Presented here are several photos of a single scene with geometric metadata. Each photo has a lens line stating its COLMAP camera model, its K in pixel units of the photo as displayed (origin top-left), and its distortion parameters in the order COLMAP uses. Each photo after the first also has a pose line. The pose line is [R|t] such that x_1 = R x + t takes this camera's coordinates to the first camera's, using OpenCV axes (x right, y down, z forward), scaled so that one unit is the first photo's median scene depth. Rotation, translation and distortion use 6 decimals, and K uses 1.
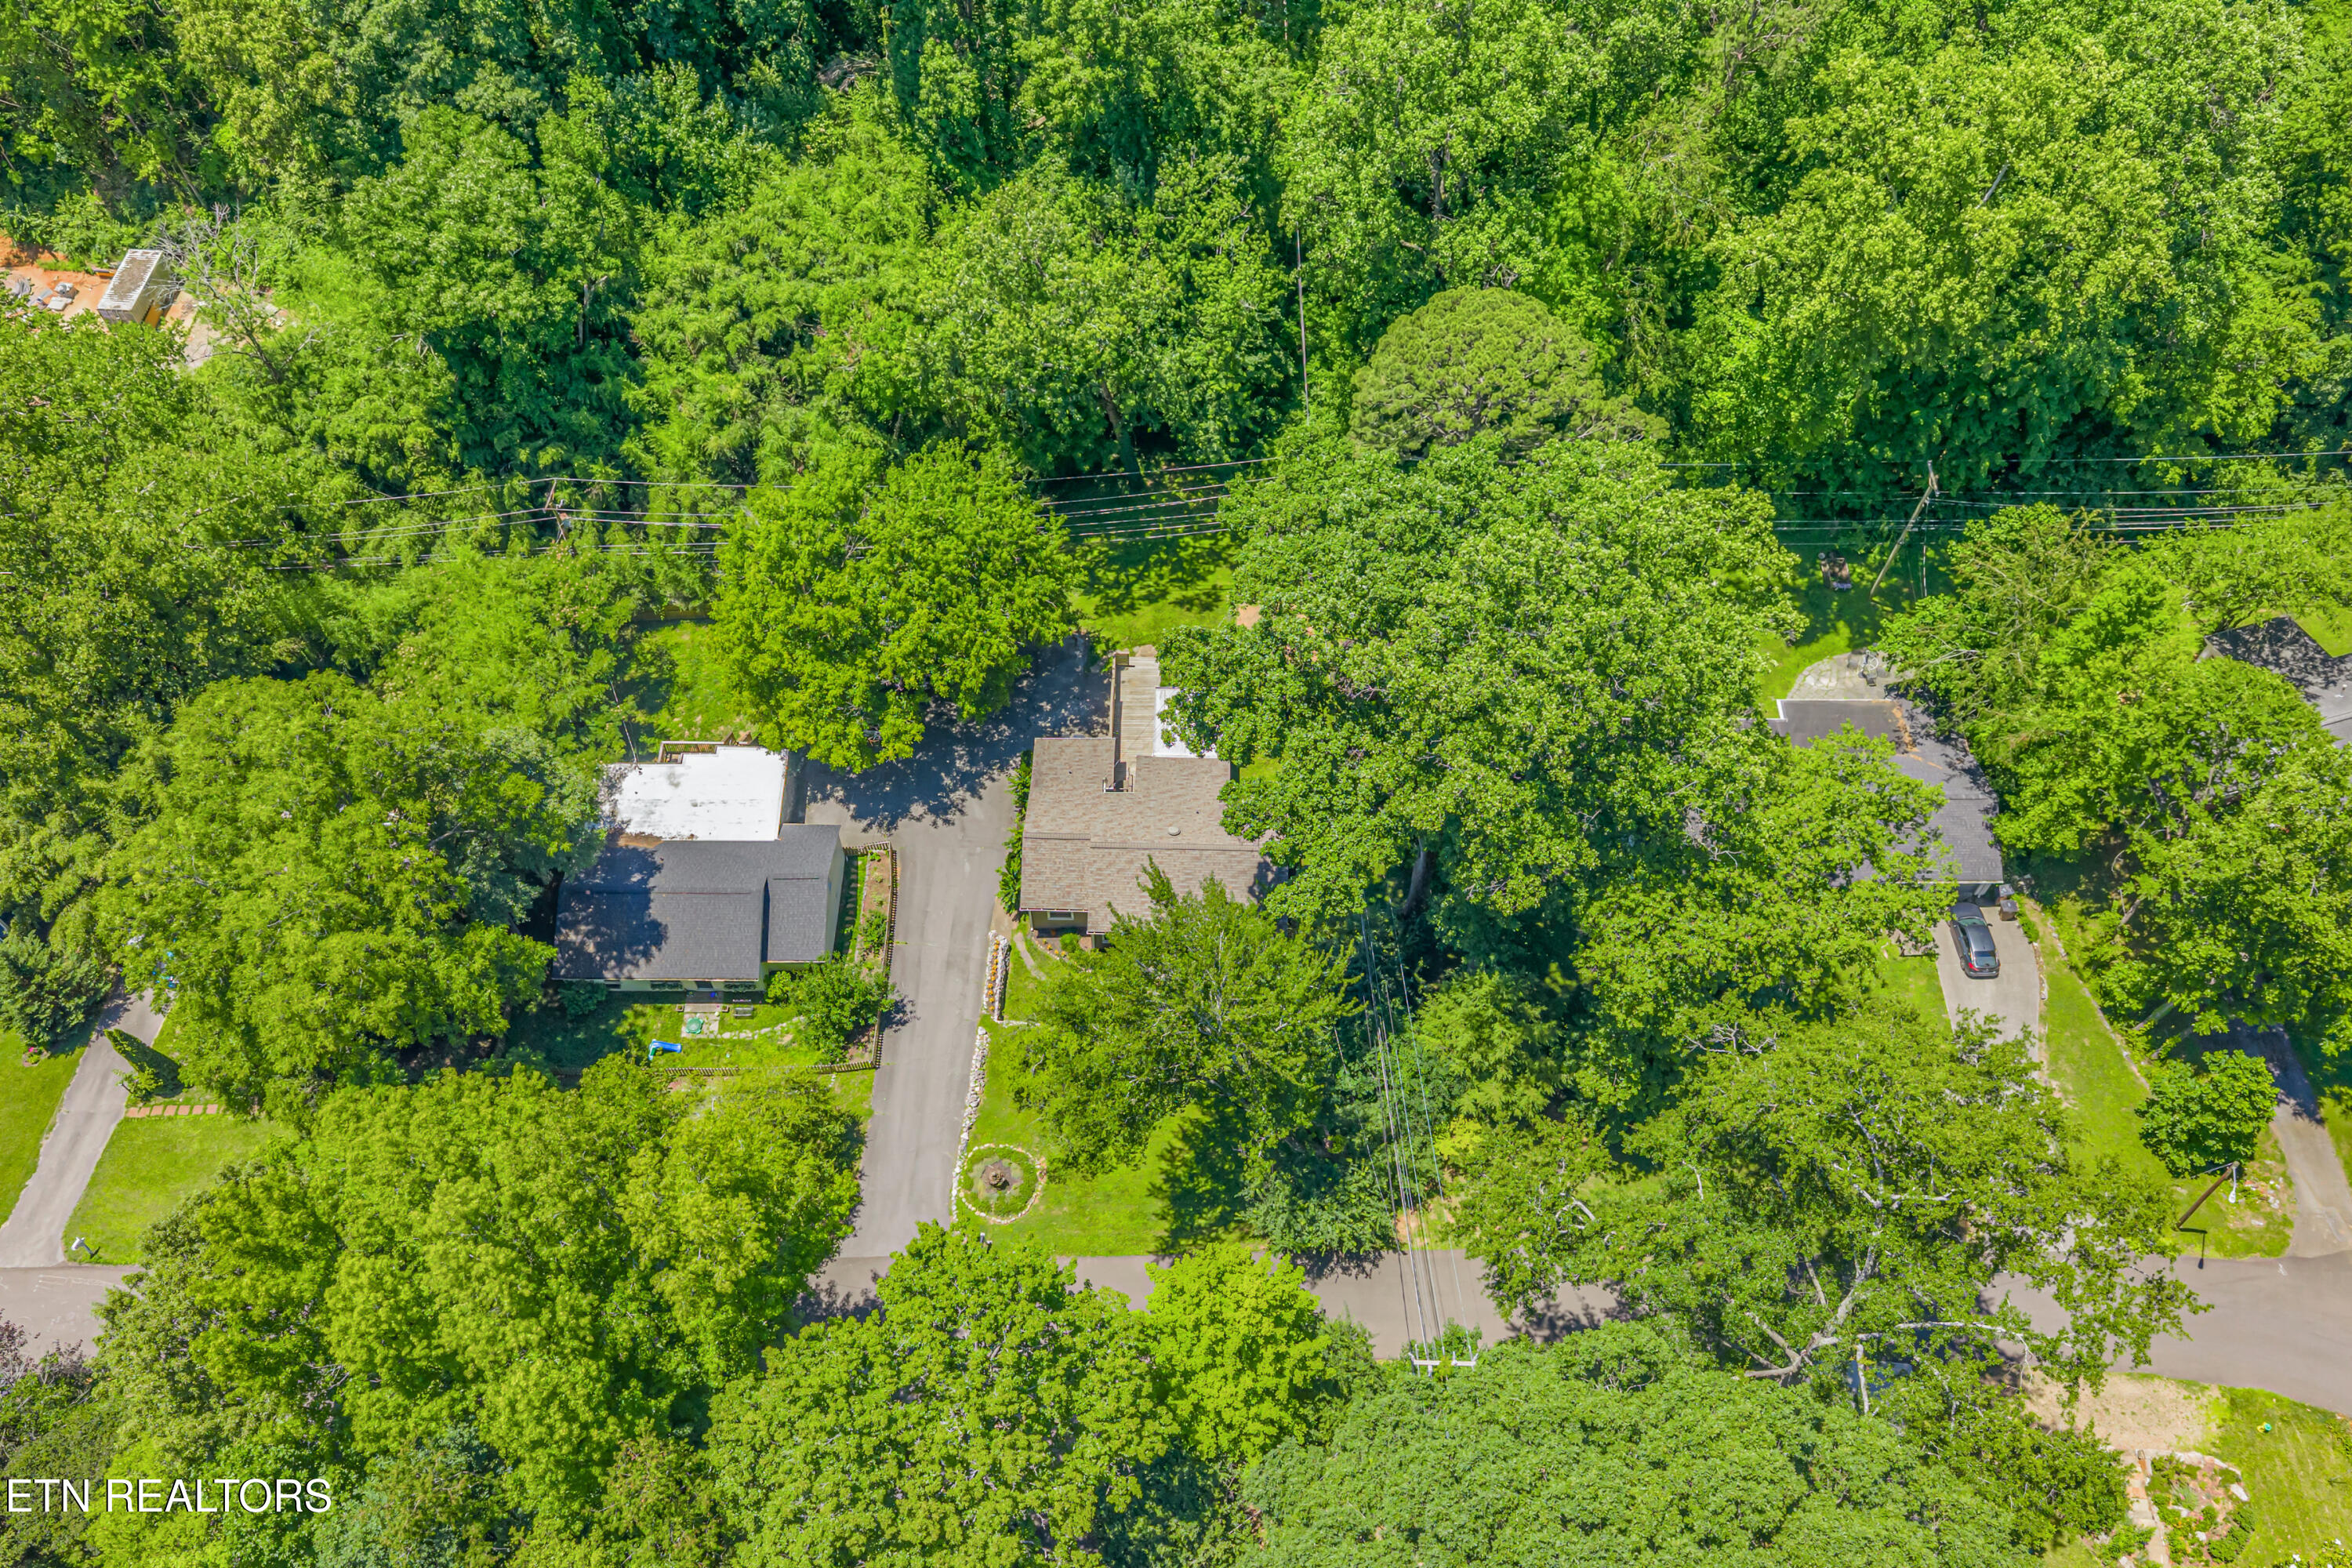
lens RADIAL K [[1930.8, 0, 1176.0], [0, 1930.8, 784.0], [0, 0, 1]] dist [0.007755, -0.023197]
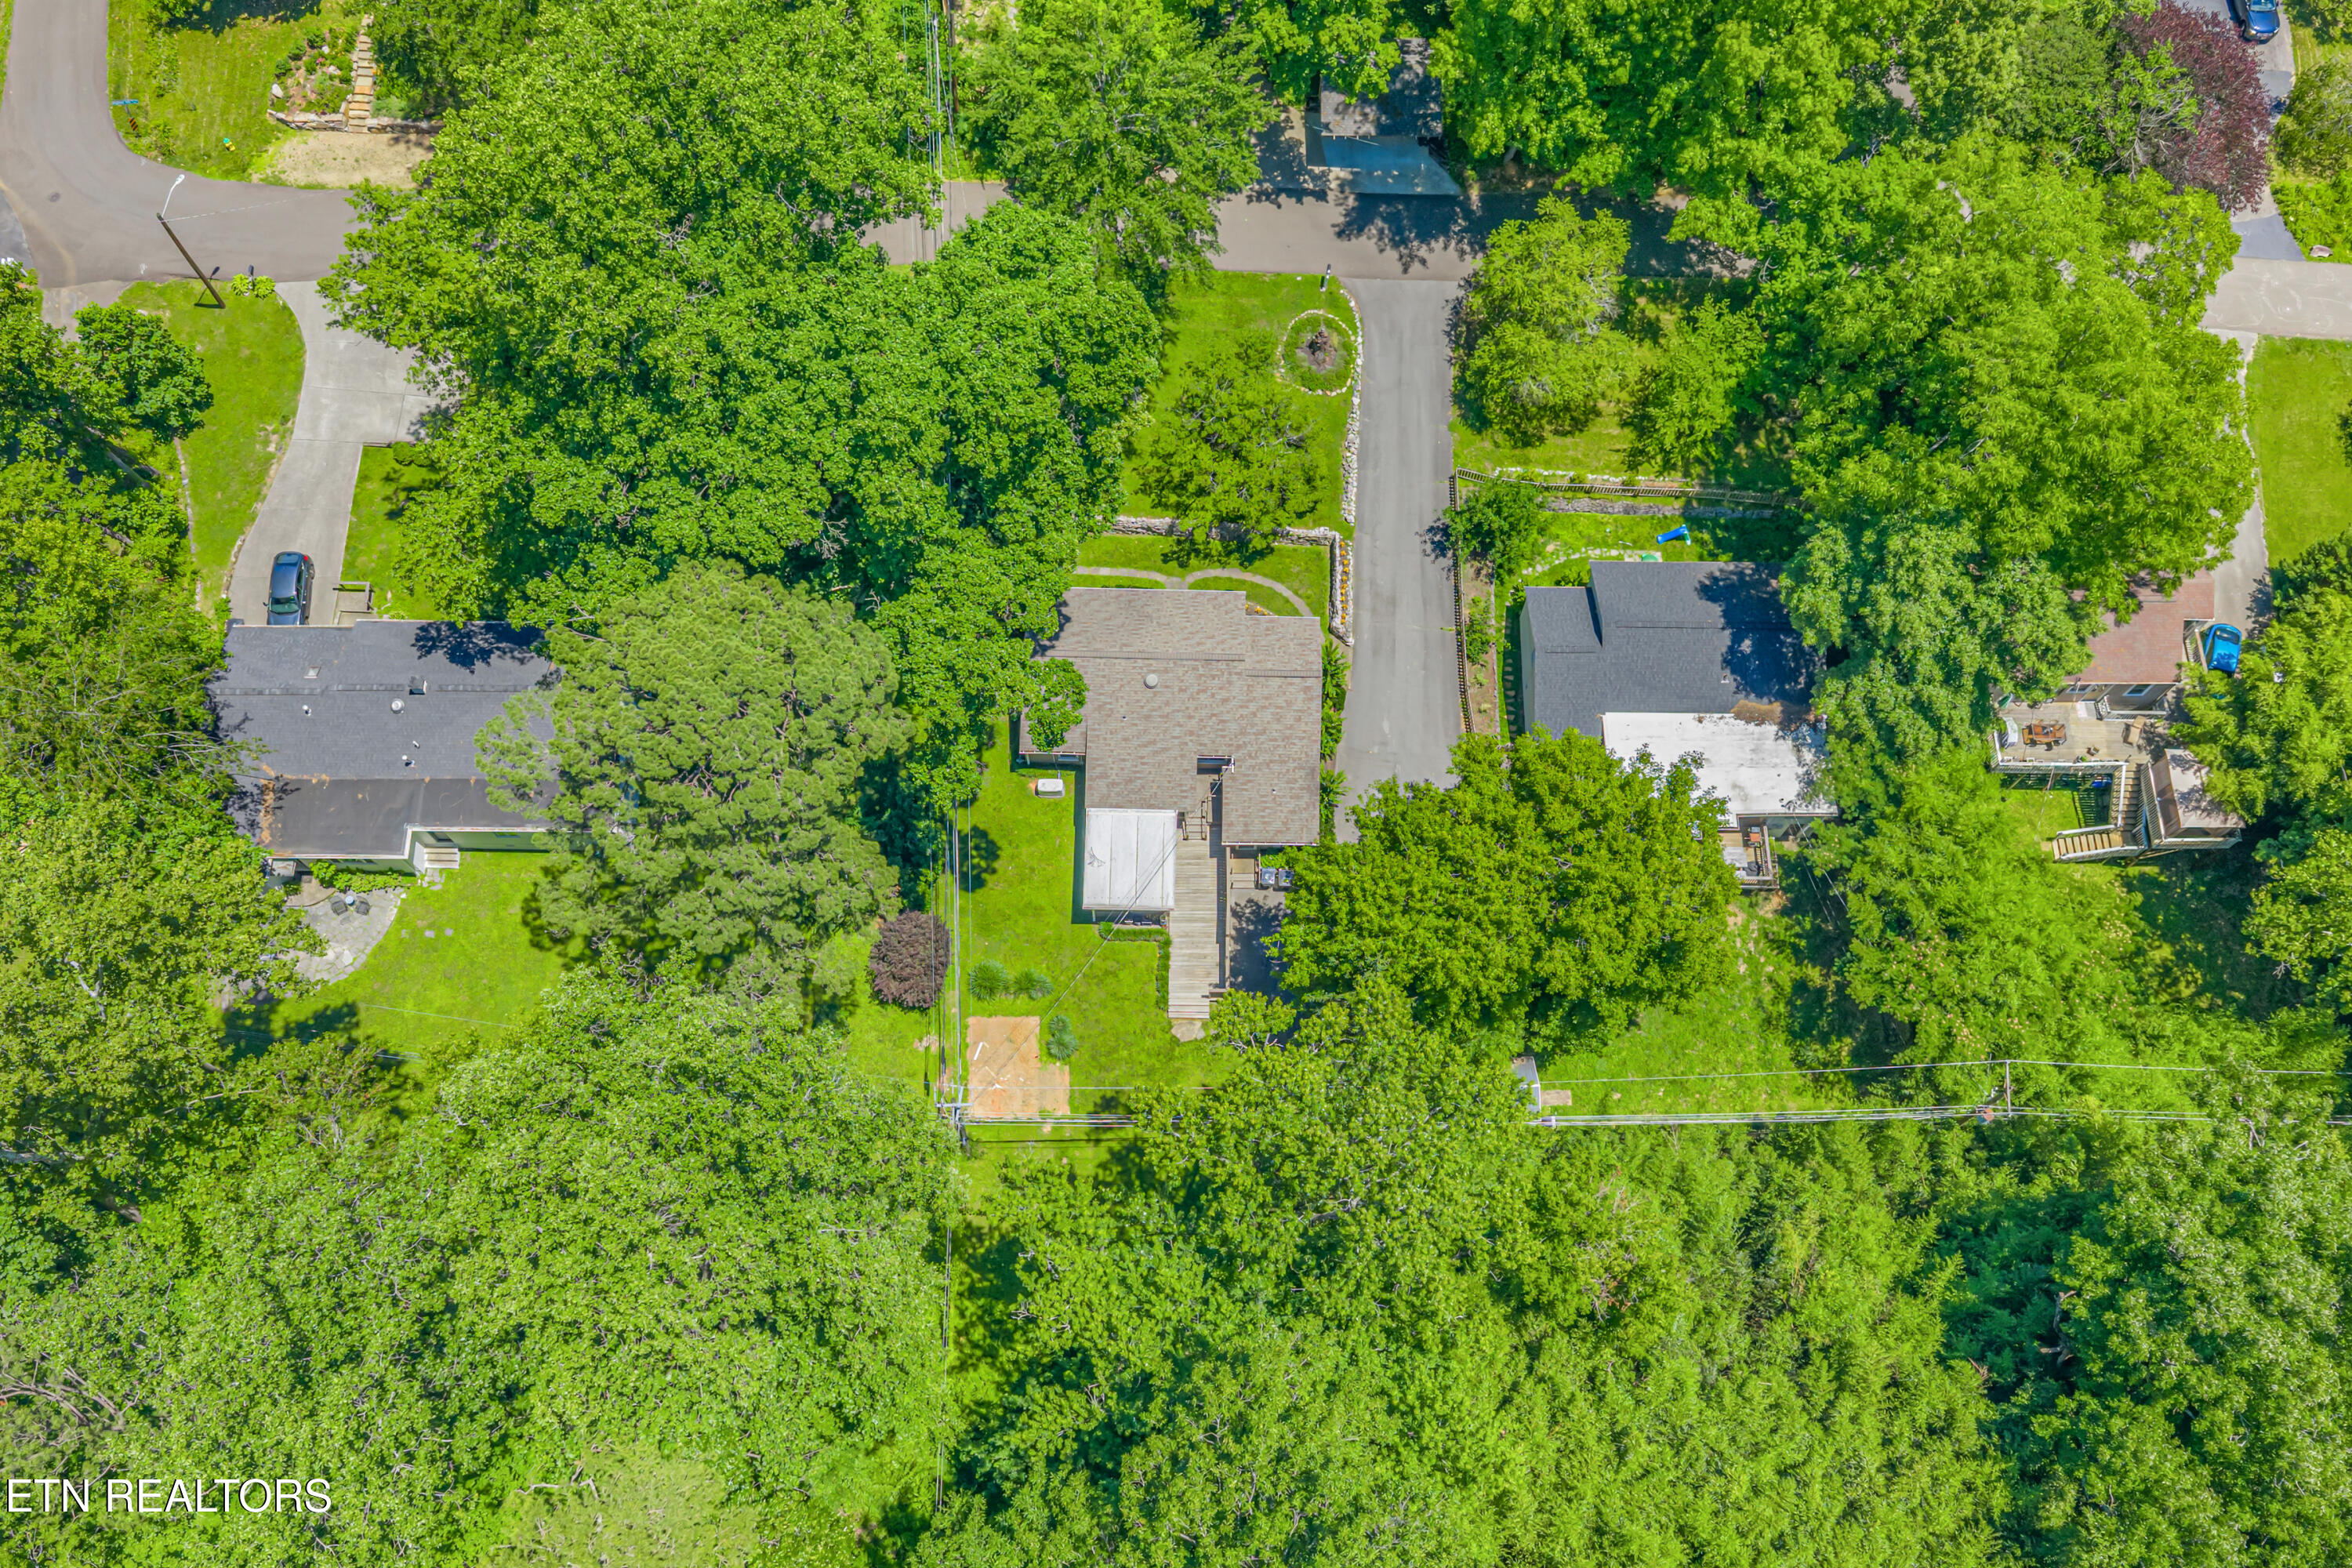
lens RADIAL K [[1947.4, 0, 1176.0], [0, 1947.4, 784.0], [0, 0, 1]] dist [0.006162, -0.012512]
pose [[-0.999959, -0.002143, -0.008783, -0.004167], [-0.005850, -0.587363, 0.809302, -0.714314], [-0.006893, 0.809321, 0.587327, 0.509353]]
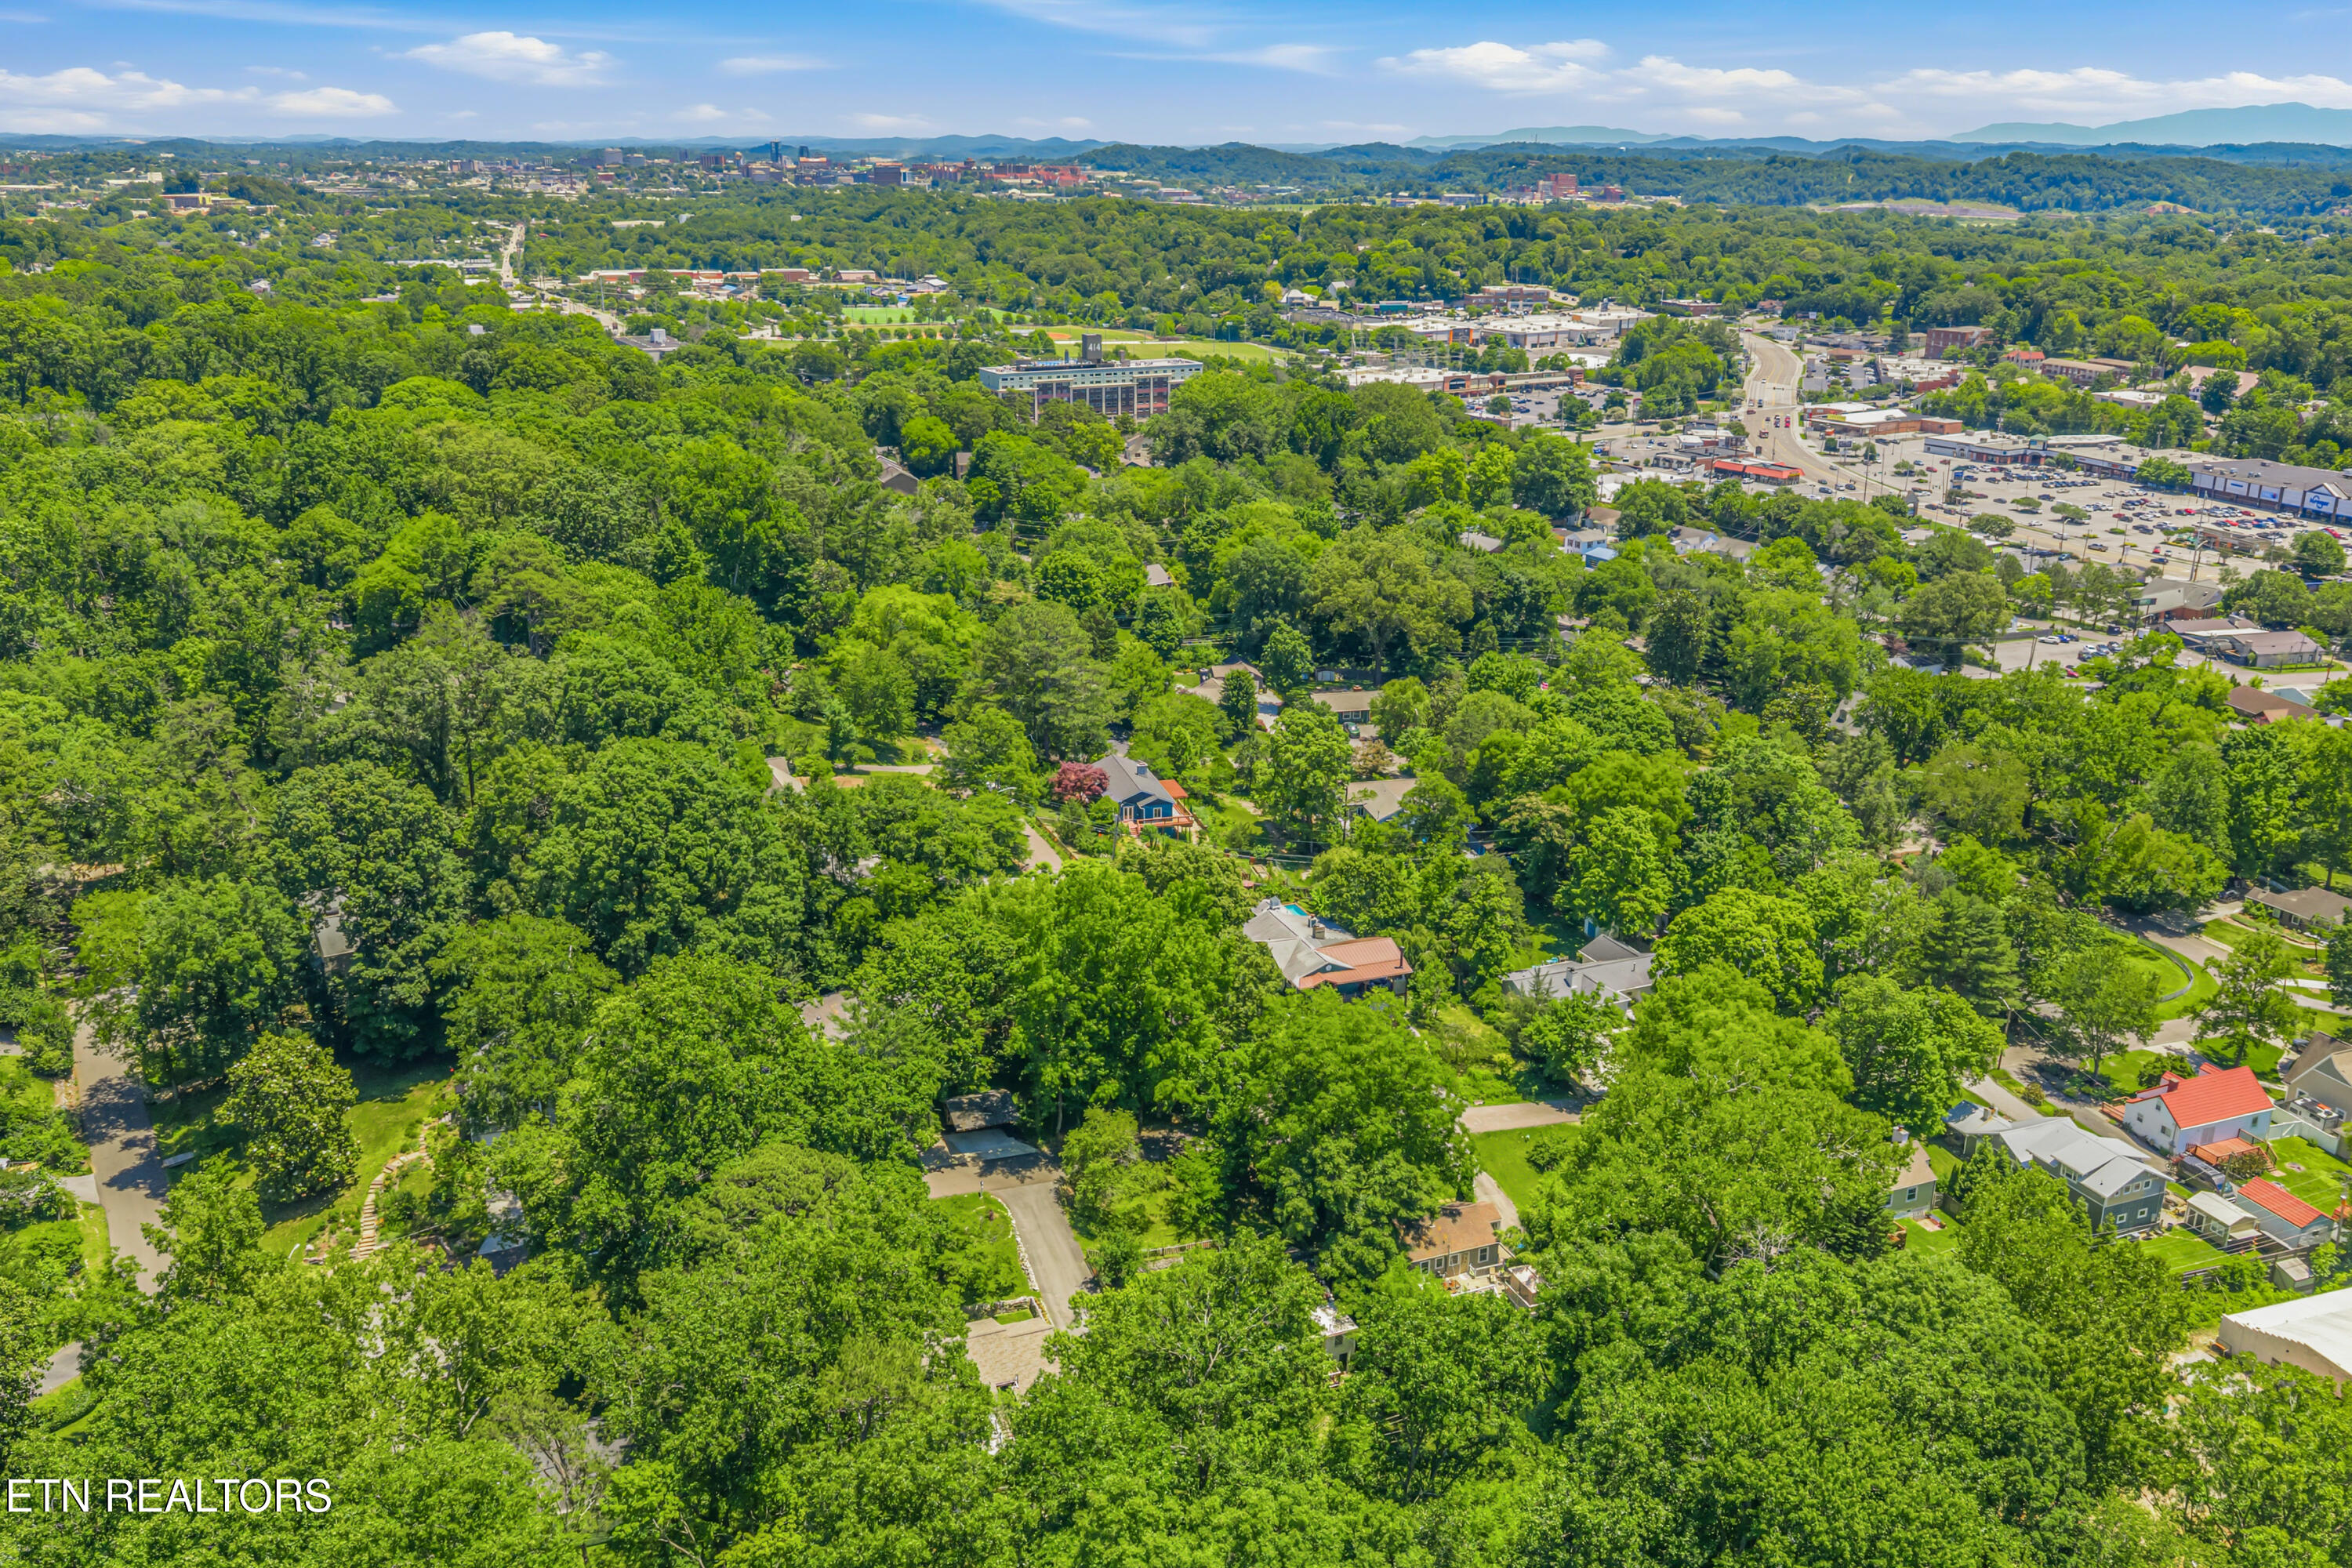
lens RADIAL K [[1947.4, 0, 1176.0], [0, 1947.4, 784.0], [0, 0, 1]] dist [0.006162, -0.012512]
pose [[-0.924840, 0.111655, -0.363599, 0.332152], [-0.328296, 0.248407, 0.911326, -1.469439], [0.192075, 0.962199, -0.193081, 0.891608]]
